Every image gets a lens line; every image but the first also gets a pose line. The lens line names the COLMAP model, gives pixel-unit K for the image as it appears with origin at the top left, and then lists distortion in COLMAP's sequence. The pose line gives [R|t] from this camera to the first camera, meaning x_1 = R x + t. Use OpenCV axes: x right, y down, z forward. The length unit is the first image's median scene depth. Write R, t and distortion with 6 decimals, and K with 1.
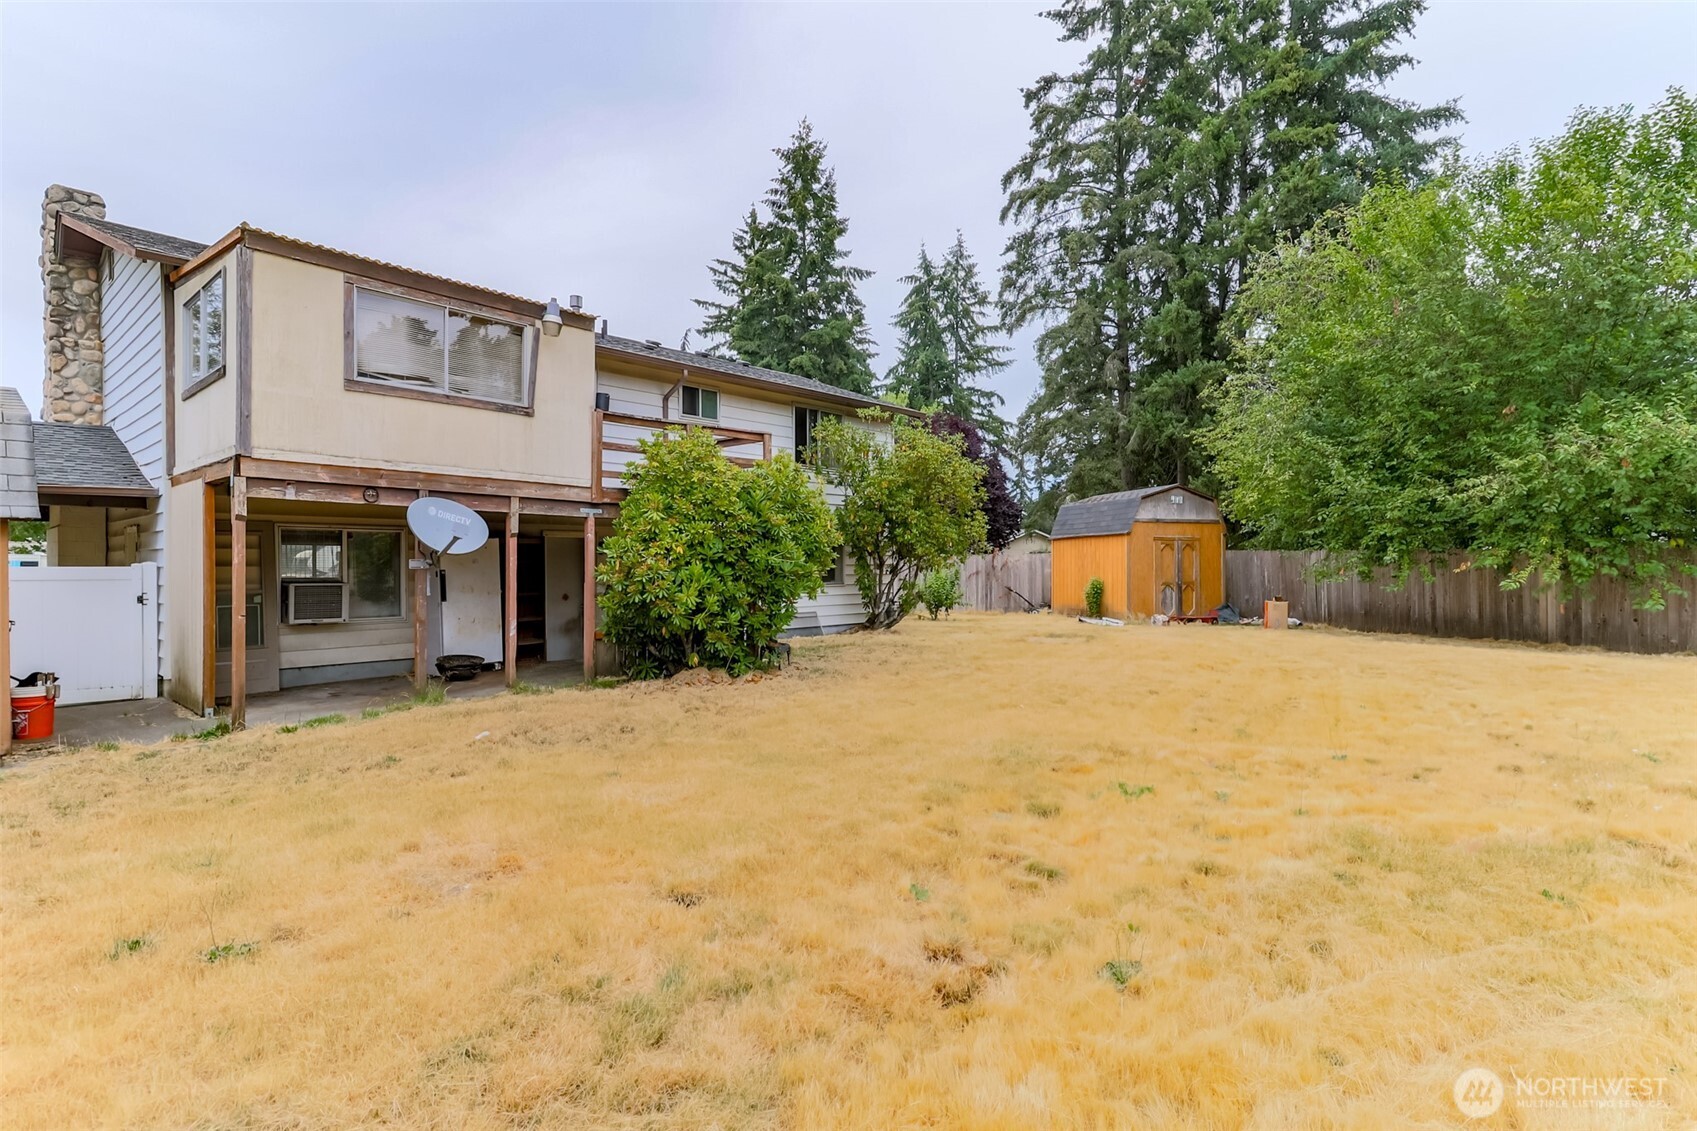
lens RADIAL K [[815.5, 0, 853.7], [0, 815.5, 557.6], [0, 0, 1]] dist [0.023098, 0.000295]
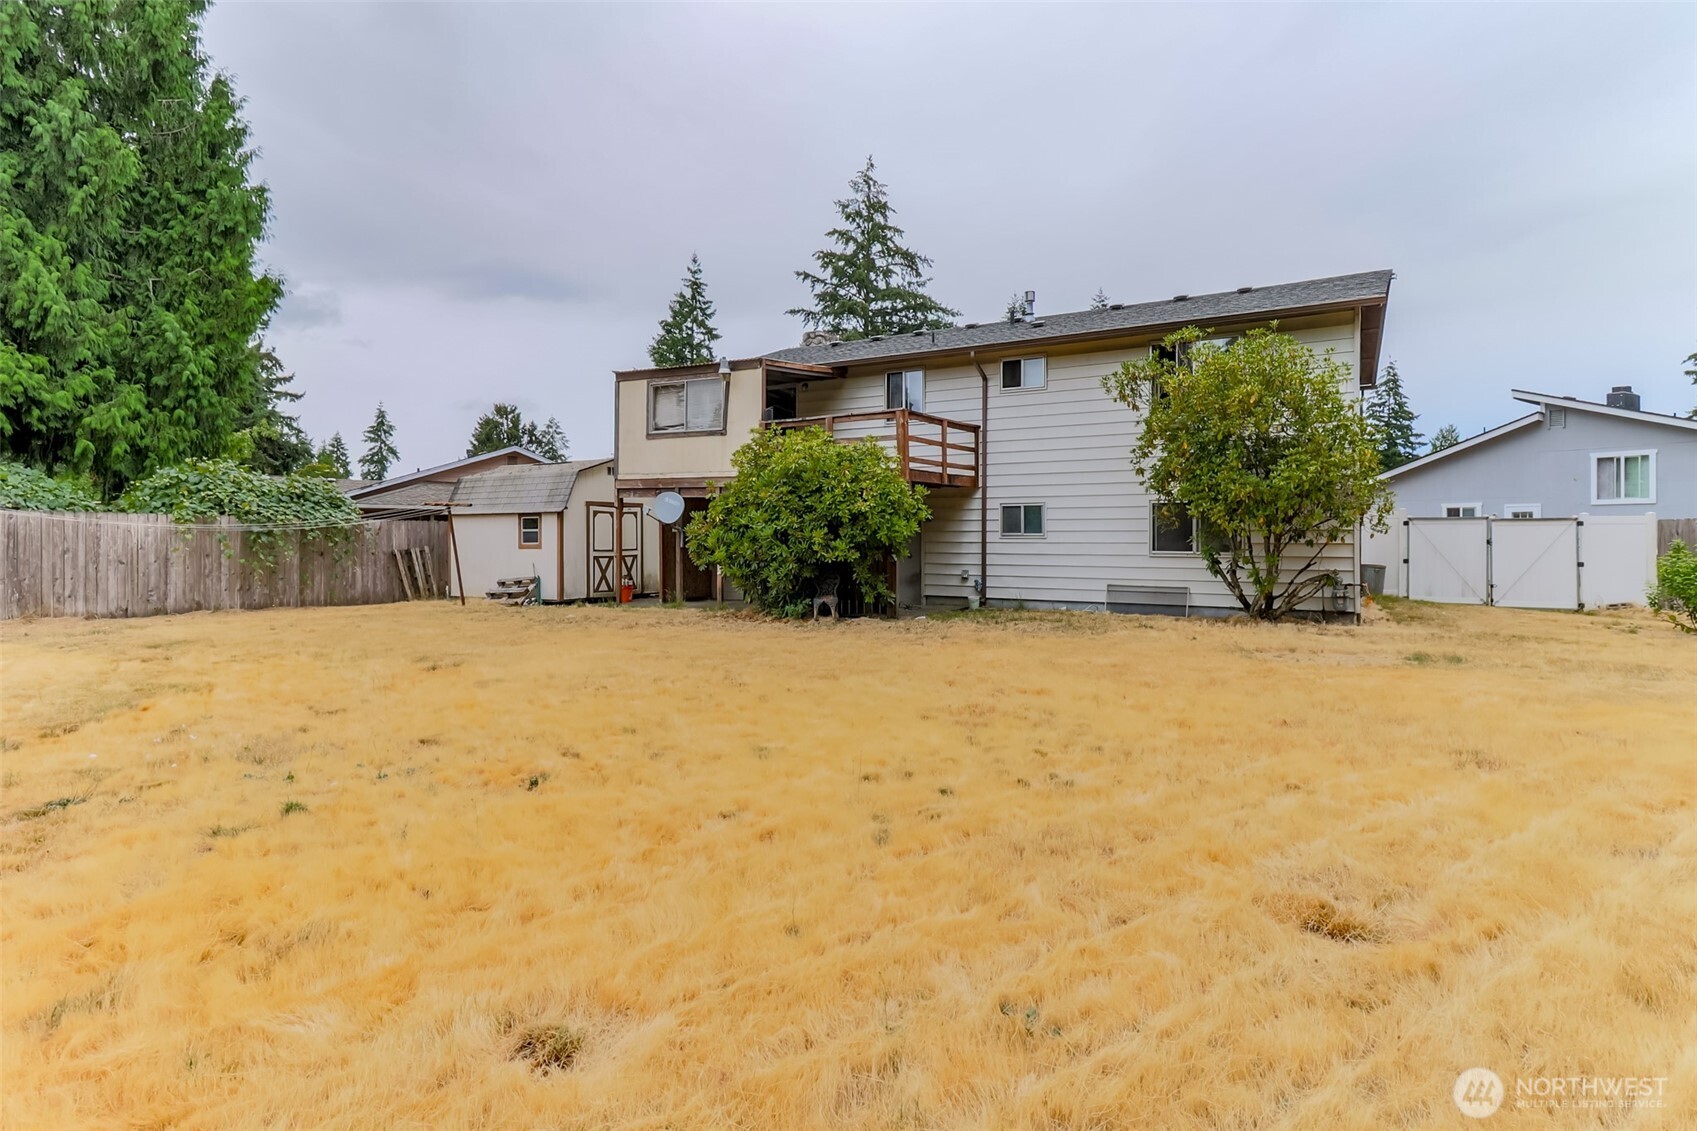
lens RADIAL K [[781.2, 0, 847.7], [0, 781.2, 549.1], [0, 0, 1]] dist [0.023693, 0.000266]
pose [[0.297772, 0.019192, -0.954444, 1.101828], [0.006968, 0.999728, 0.022277, 0.013714], [0.954611, -0.013284, 0.297558, 0.777198]]
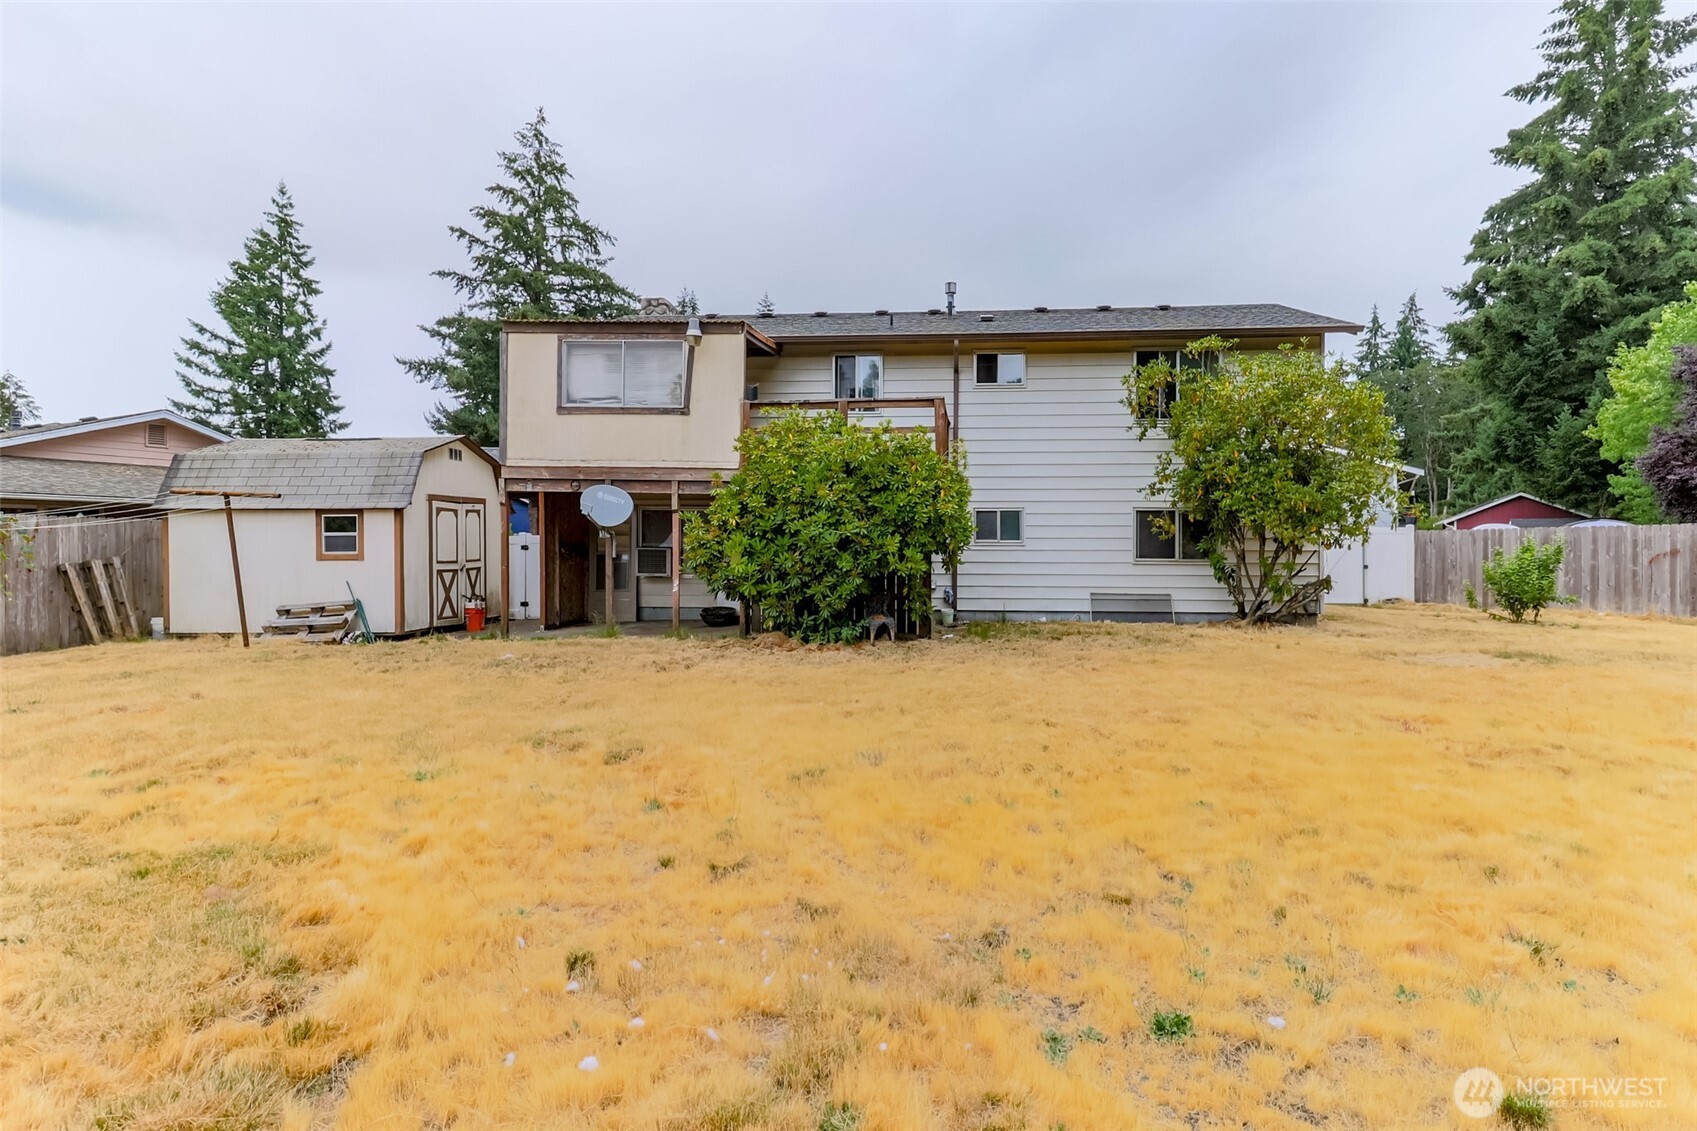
lens RADIAL K [[815.5, 0, 853.7], [0, 815.5, 557.6], [0, 0, 1]] dist [0.023098, 0.000295]
pose [[0.653333, 0.020400, -0.756796, 0.699776], [0.002170, 0.999582, 0.028818, 0.007312], [0.757067, -0.020470, 0.653016, 0.385595]]
